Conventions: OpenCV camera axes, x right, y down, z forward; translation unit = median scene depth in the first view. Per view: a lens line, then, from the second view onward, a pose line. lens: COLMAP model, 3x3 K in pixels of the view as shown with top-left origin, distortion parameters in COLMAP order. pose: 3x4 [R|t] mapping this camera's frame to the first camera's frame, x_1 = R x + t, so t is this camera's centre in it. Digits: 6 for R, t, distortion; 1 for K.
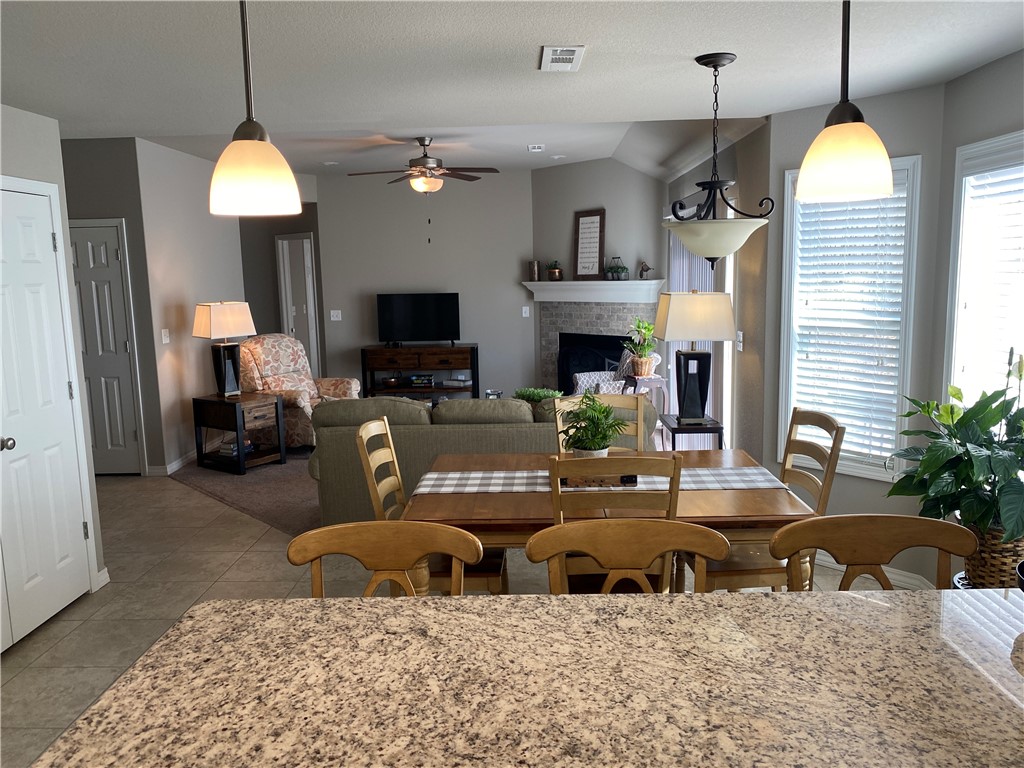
lens RADIAL K [[781.5, 0, 508.8], [0, 781.5, 384.0], [0, 0, 1]] dist [0.060479, -0.034322]
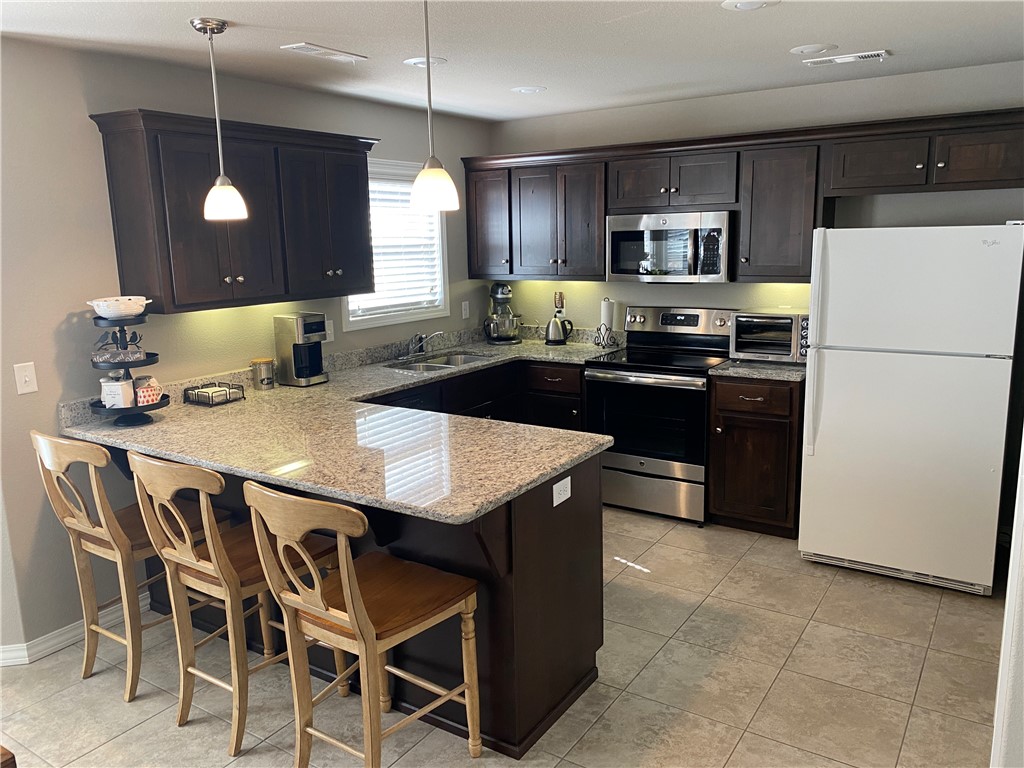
lens RADIAL K [[781.5, 0, 511.7], [0, 781.5, 383.7], [0, 0, 1]] dist [0.060479, -0.034322]
pose [[-0.850896, -0.049762, 0.522972, -0.660705], [0.126150, 0.947020, 0.295363, -0.156896], [-0.509963, 0.317296, -0.799538, 1.143708]]
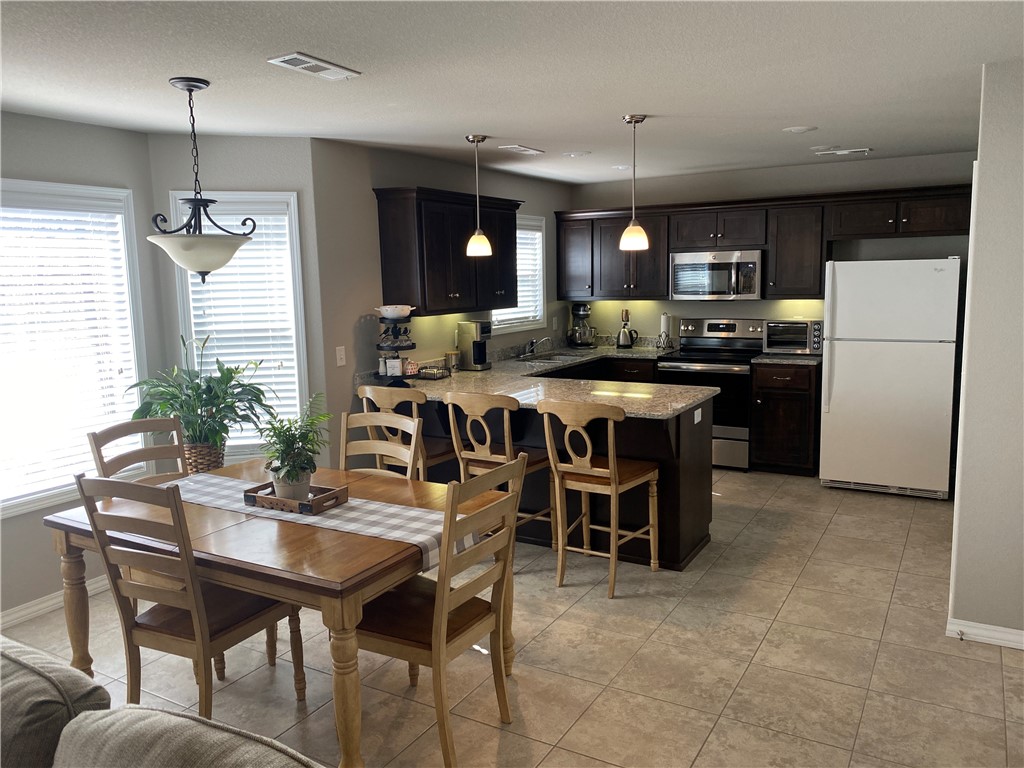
lens RADIAL K [[781.5, 0, 515.0], [0, 781.5, 384.0], [0, 0, 1]] dist [0.060479, -0.034322]
pose [[-0.880569, -0.016792, 0.473620, -0.646772], [0.119242, 0.959371, 0.255712, -0.253687], [-0.458671, 0.281647, -0.842791, 1.865811]]
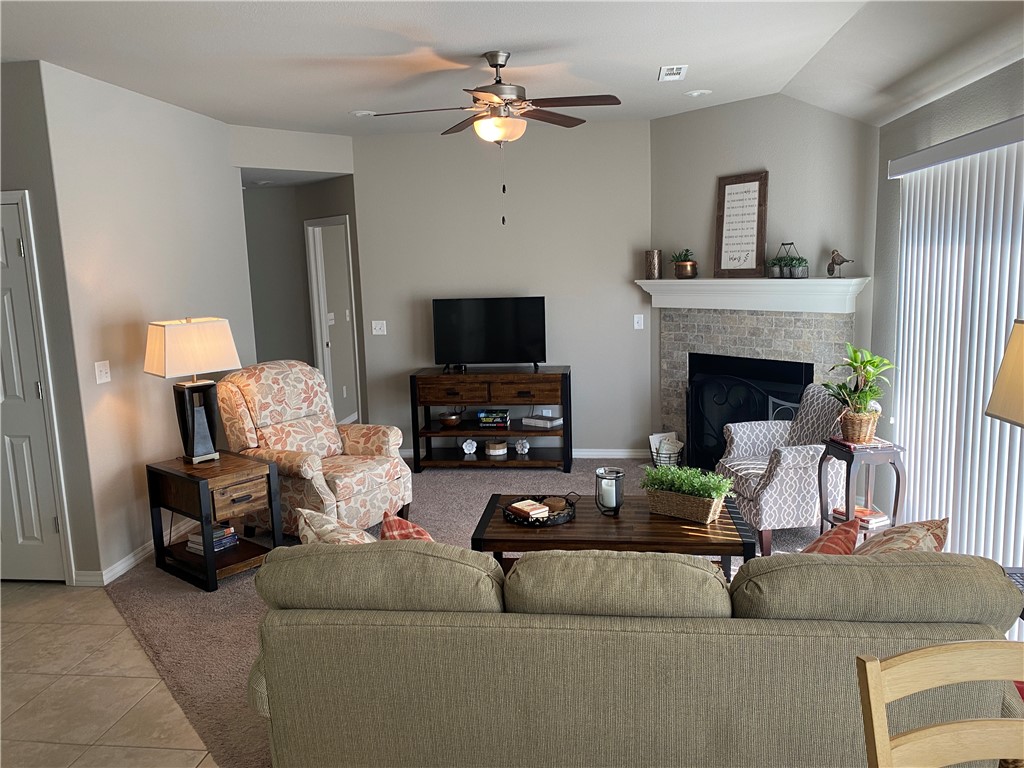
lens RADIAL K [[781.5, 0, 504.8], [0, 781.5, 380.4], [0, 0, 1]] dist [0.060479, -0.034322]
pose [[0.994714, 0.006265, -0.102490, -0.033092], [-0.005344, 0.999943, 0.009249, -0.056633], [0.102542, -0.008653, 0.994691, 0.349497]]
